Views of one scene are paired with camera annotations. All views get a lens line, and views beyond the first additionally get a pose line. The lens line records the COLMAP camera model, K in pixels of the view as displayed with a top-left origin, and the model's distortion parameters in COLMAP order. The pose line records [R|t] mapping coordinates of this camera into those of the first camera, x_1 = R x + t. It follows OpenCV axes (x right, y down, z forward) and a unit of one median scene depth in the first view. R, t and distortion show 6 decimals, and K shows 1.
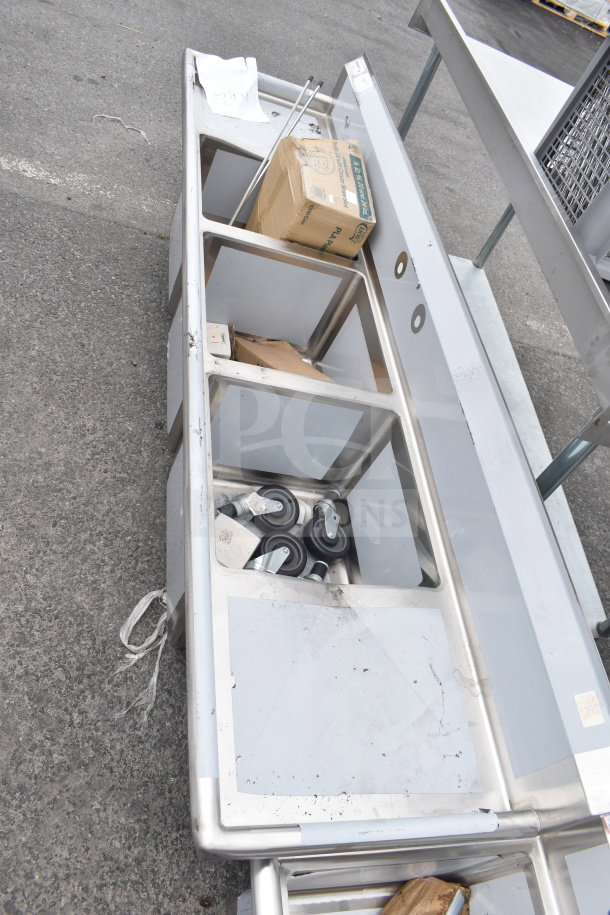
lens RADIAL K [[704.3, 0, 305.0], [0, 704.3, 457.5], [0, 0, 1]] dist [-0.082487, 0.002615]
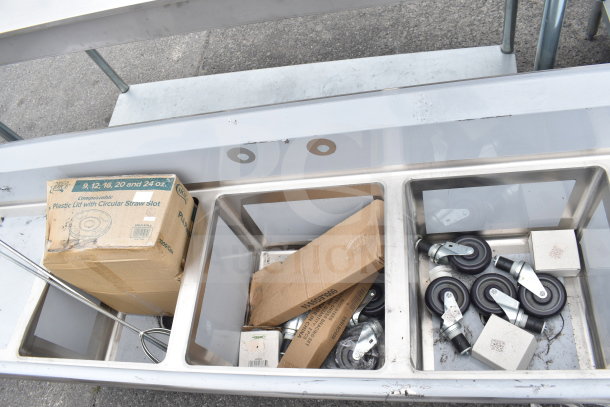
lens RADIAL K [[469.6, 0, 305.0], [0, 469.6, 203.5], [0, 0, 1]] dist [-0.082487, 0.002615]
pose [[0.079537, -0.989355, 0.121863, -0.000932], [0.925638, 0.118674, 0.359320, -0.394570], [-0.369957, 0.084222, 0.925224, 0.346518]]
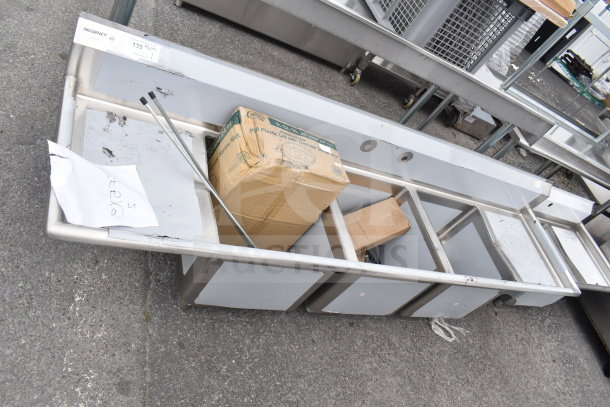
lens RADIAL K [[469.6, 0, 305.0], [0, 469.6, 203.5], [0, 0, 1]] dist [-0.082487, 0.002615]
pose [[0.087169, -0.927393, 0.363791, -0.350037], [0.312450, 0.372206, 0.873978, -1.110017], [-0.945926, 0.037482, 0.322209, 0.756592]]
